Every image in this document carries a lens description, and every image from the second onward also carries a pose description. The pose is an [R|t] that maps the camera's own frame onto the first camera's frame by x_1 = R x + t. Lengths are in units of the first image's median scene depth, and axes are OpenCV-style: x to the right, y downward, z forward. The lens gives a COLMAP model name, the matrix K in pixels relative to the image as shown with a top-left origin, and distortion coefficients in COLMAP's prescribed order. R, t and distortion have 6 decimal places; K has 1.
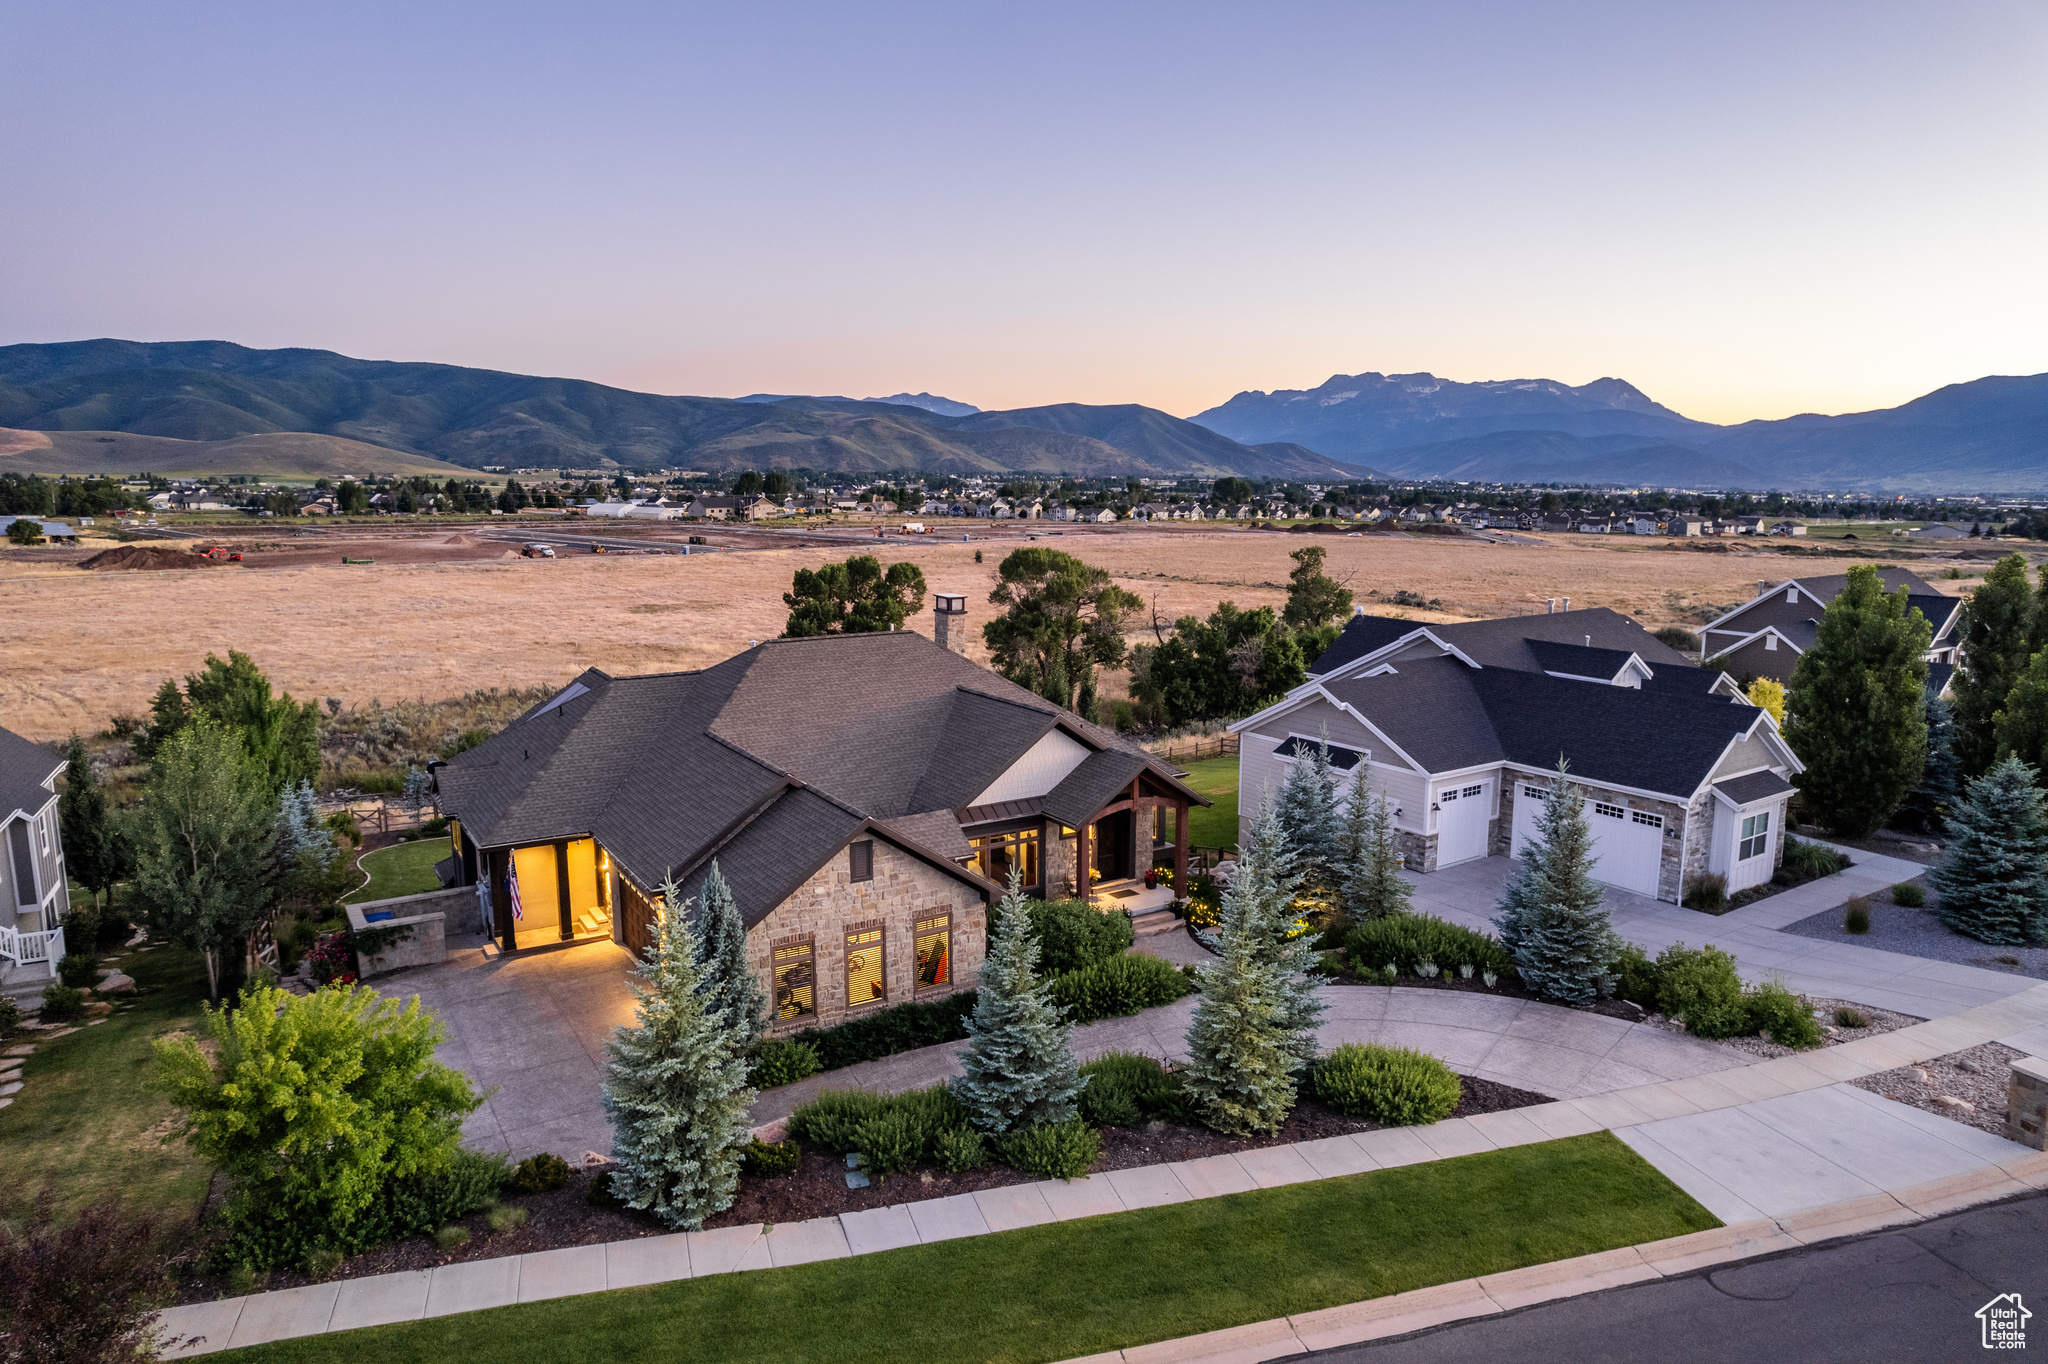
lens RADIAL K [[1322.3, 0, 1024.4], [0, 1322.3, 686.7], [0, 0, 1]] dist [-0.064892, 0.051259]
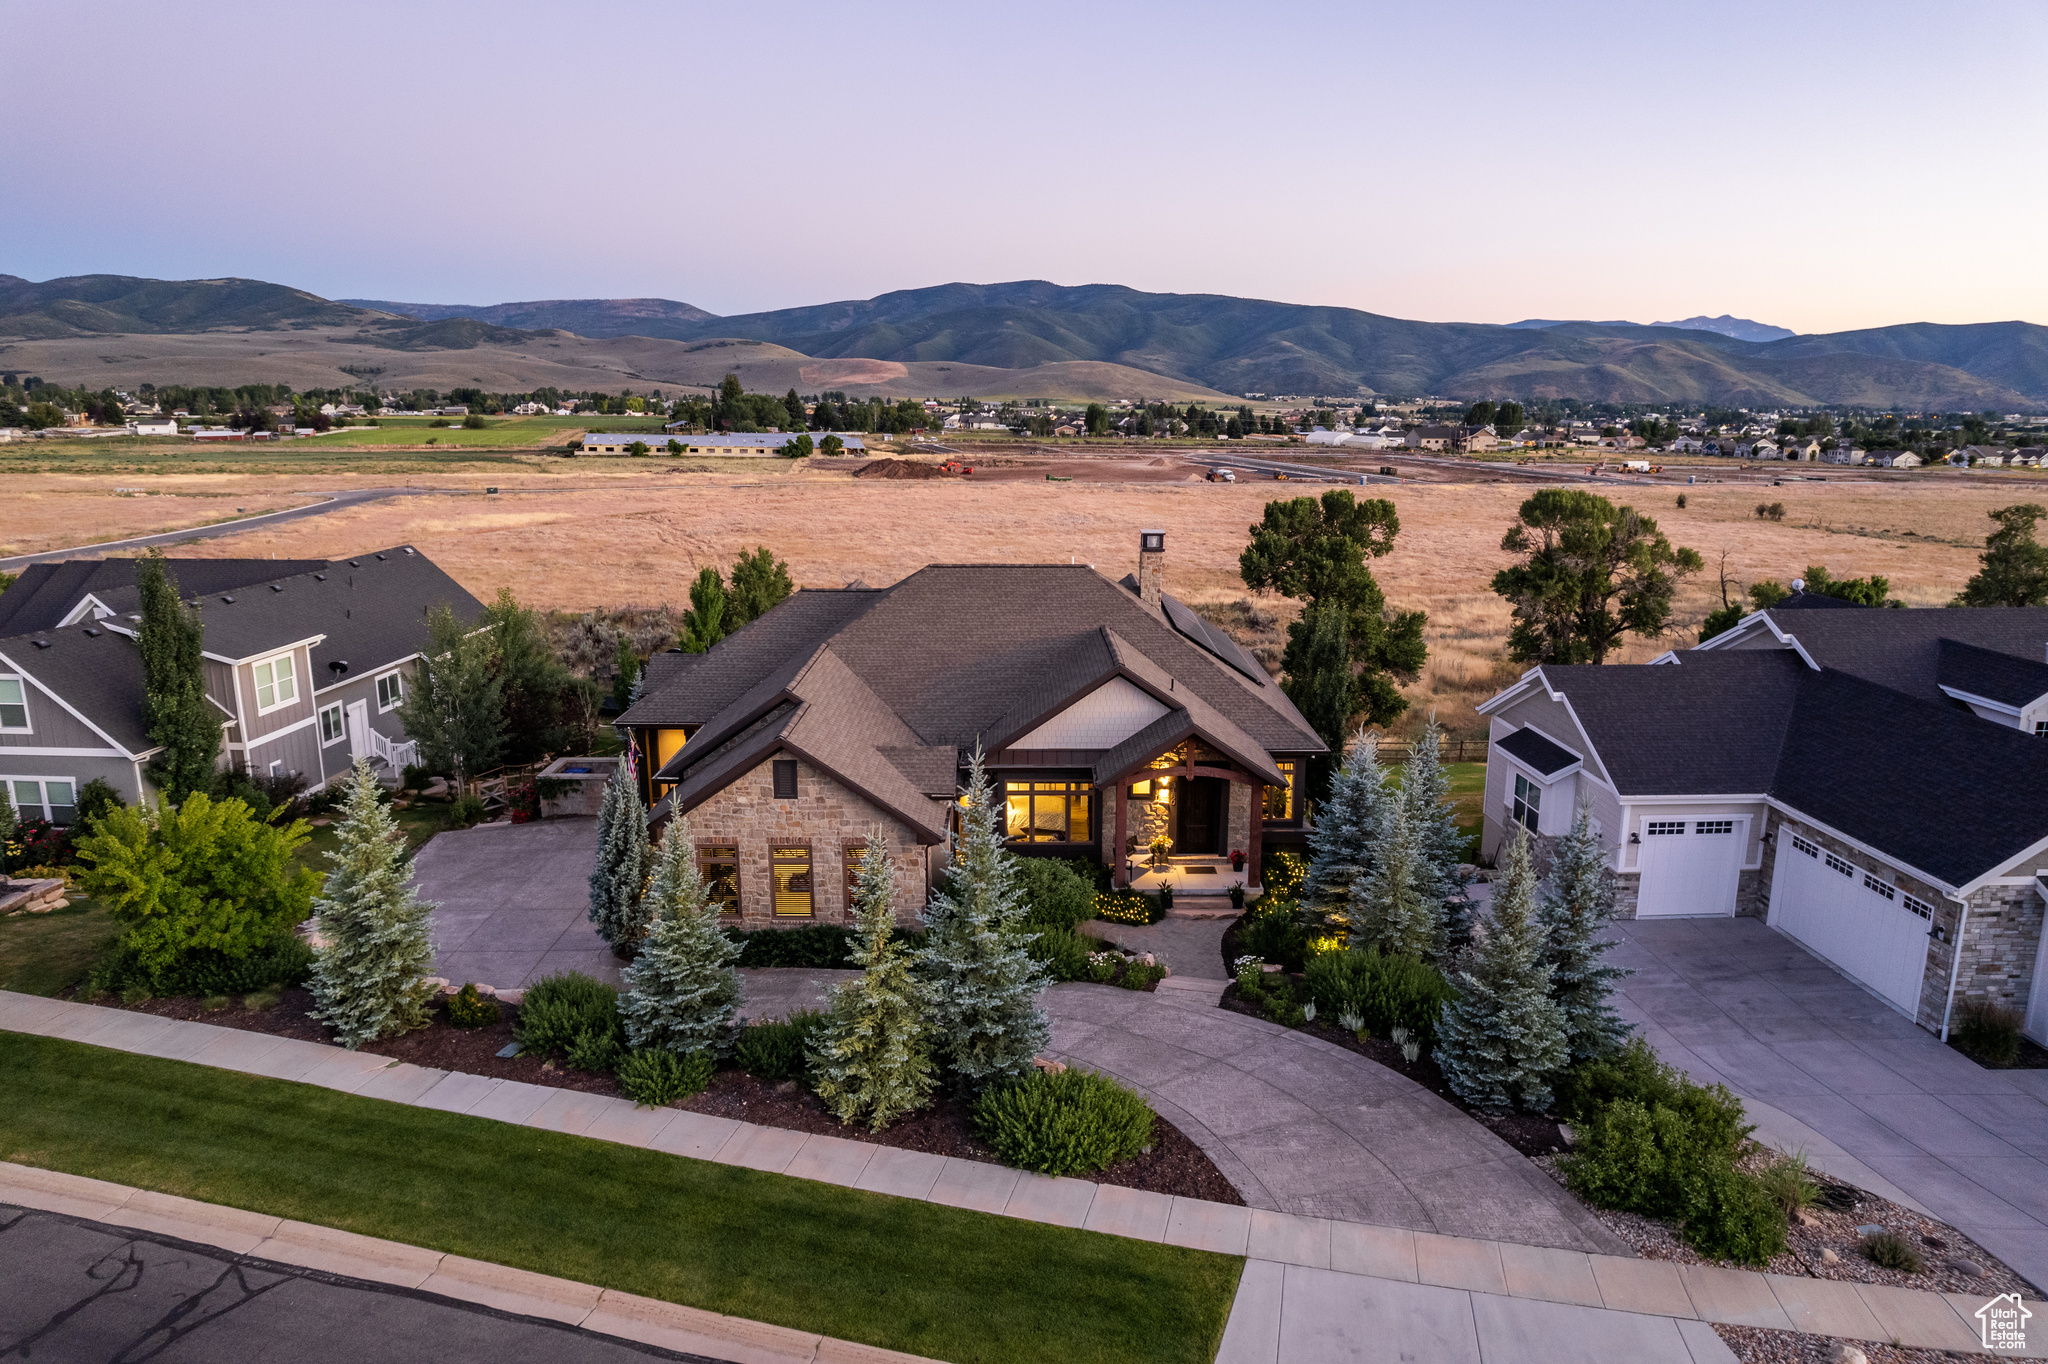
lens RADIAL K [[1322.3, 0, 1012.9], [0, 1322.3, 680.4], [0, 0, 1]] dist [-0.064892, 0.051259]
pose [[0.845832, 0.113263, -0.521287, 0.166030], [-0.088116, 0.993441, 0.072875, -0.010638], [0.526122, -0.015706, 0.850264, 0.064317]]
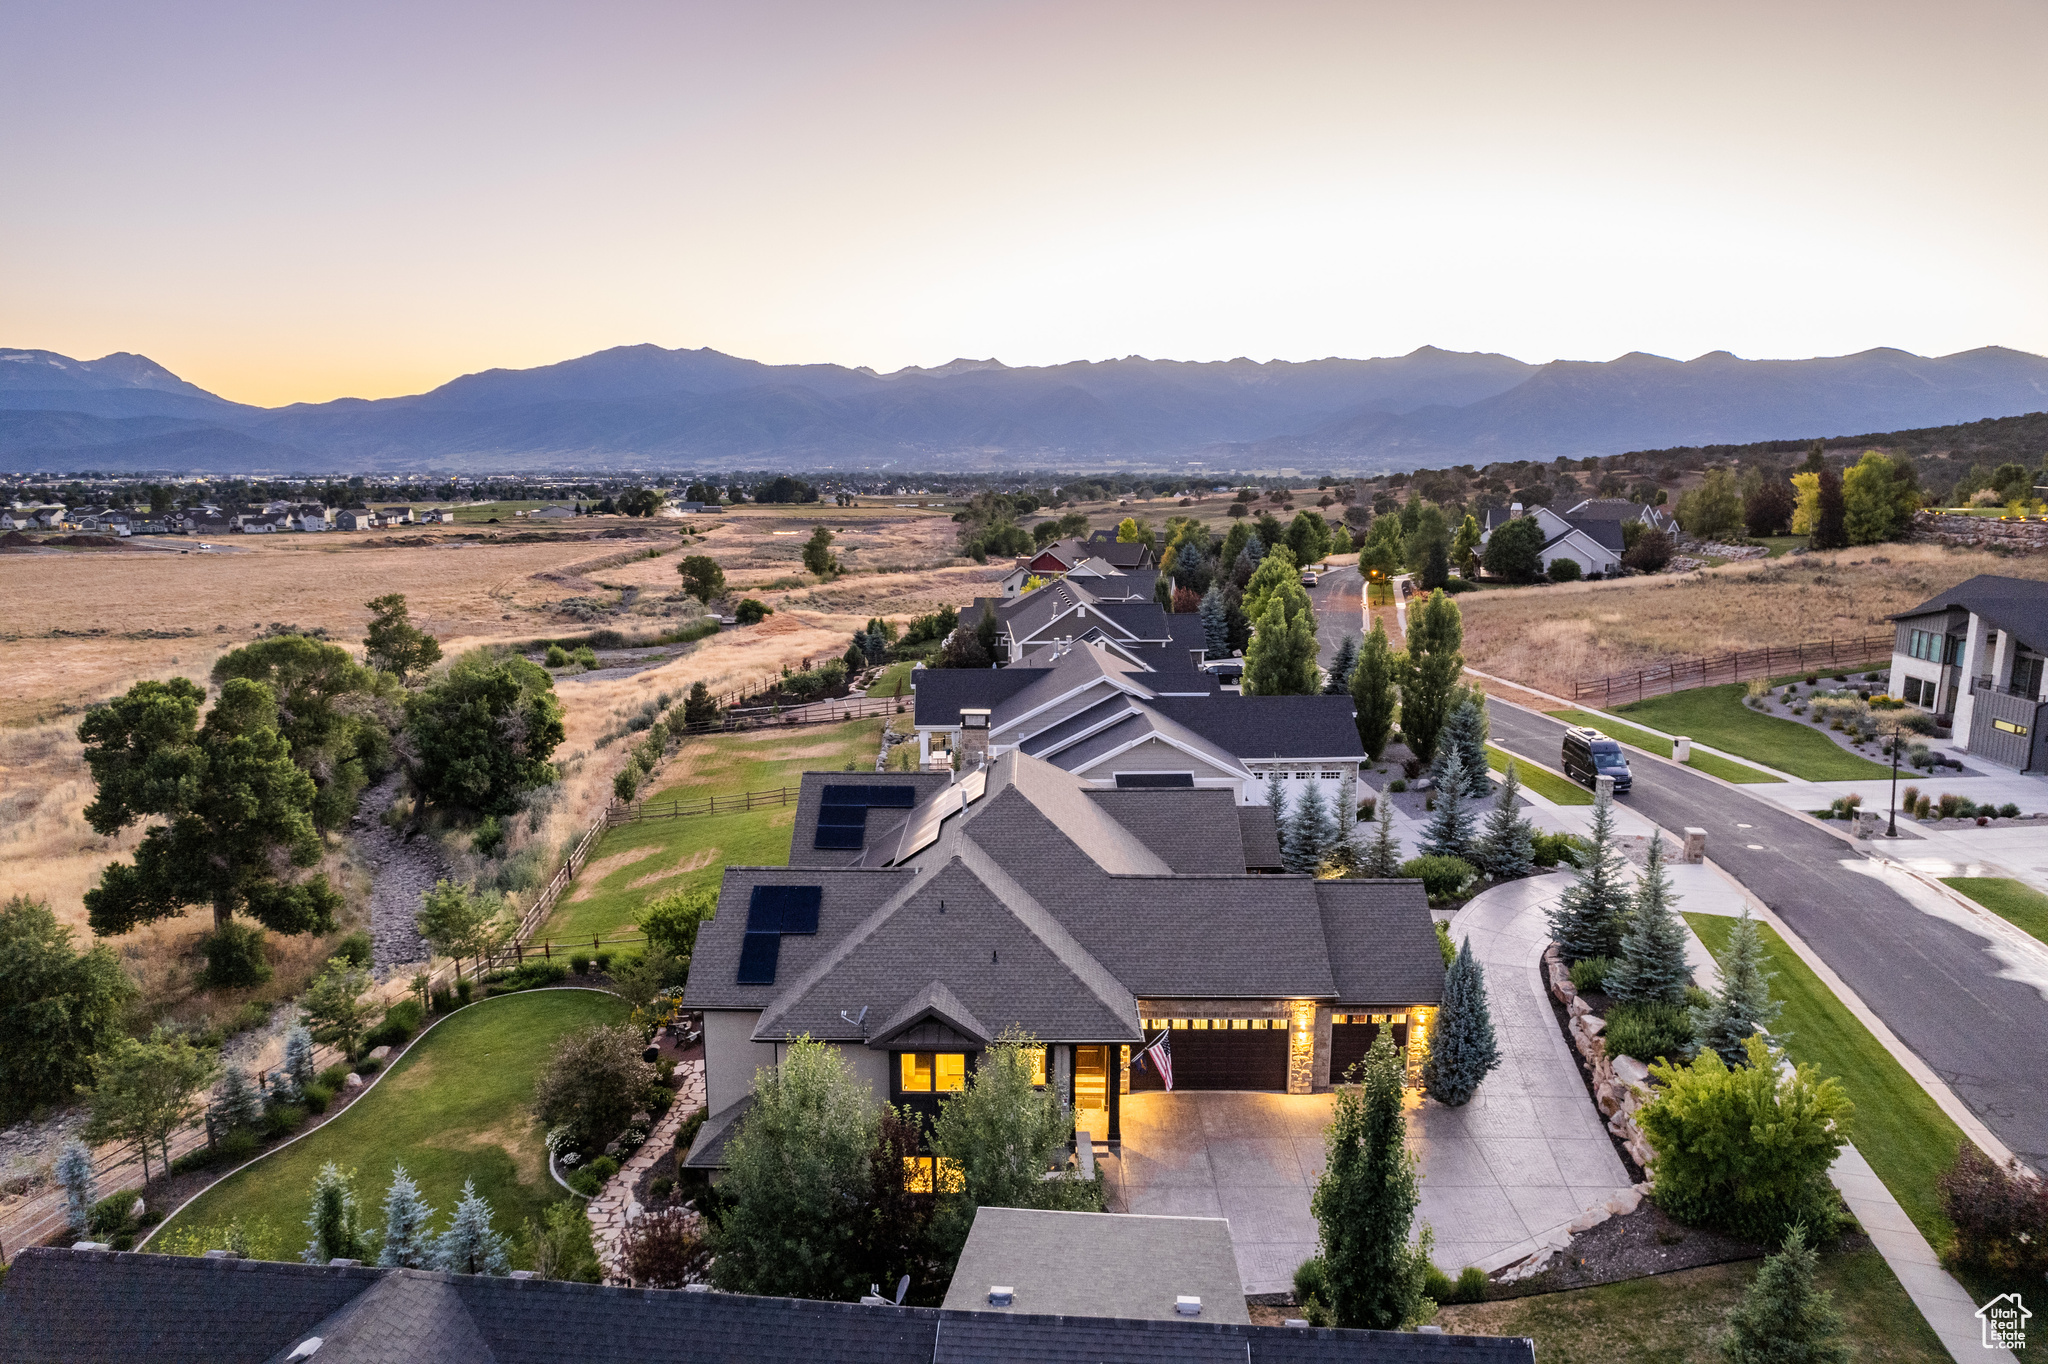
lens RADIAL K [[1322.3, 0, 1019.7], [0, 1322.3, 677.8], [0, 0, 1]] dist [-0.064892, 0.051259]
pose [[0.532983, -0.147902, 0.833099, -0.425417], [0.142228, 0.986255, 0.084101, -0.082970], [-0.834086, 0.073666, 0.546693, 0.172250]]
